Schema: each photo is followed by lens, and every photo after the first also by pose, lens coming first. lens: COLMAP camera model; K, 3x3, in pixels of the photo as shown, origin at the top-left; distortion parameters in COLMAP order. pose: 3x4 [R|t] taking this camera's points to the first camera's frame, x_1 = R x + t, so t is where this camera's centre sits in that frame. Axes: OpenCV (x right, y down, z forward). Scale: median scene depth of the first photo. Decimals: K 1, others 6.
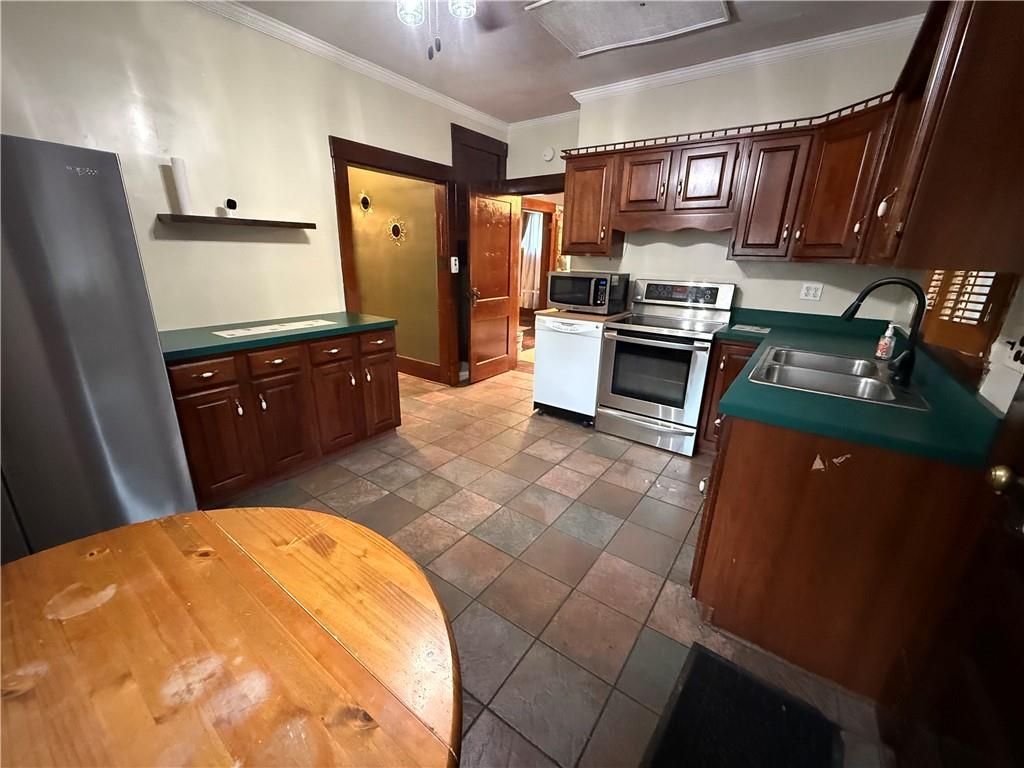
lens RADIAL K [[408.1, 0, 512.0], [0, 408.1, 384.0], [0, 0, 1]] dist [0.000779, 0.000193]
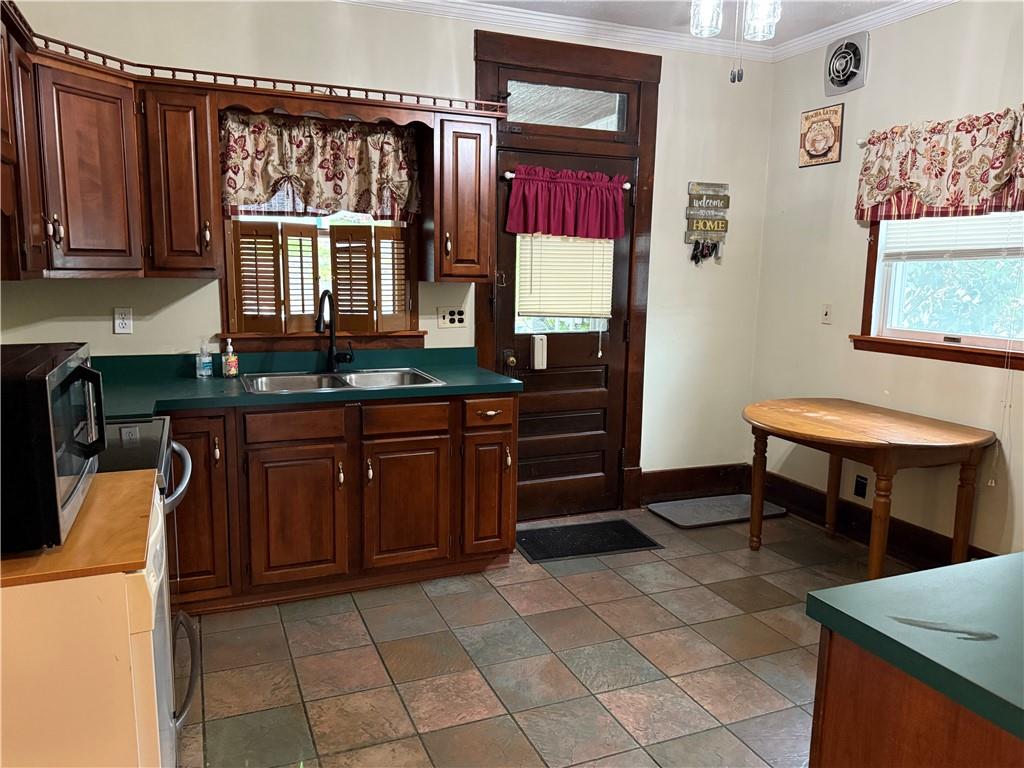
lens RADIAL K [[750.8, 0, 512.0], [0, 750.8, 384.0], [0, 0, 1]] dist [0.000637, 0.000067]
pose [[-0.853199, -0.112348, 0.509341, -0.446401], [0.128142, 0.901447, 0.413488, -0.601799], [-0.505599, 0.418056, -0.754718, 1.784885]]
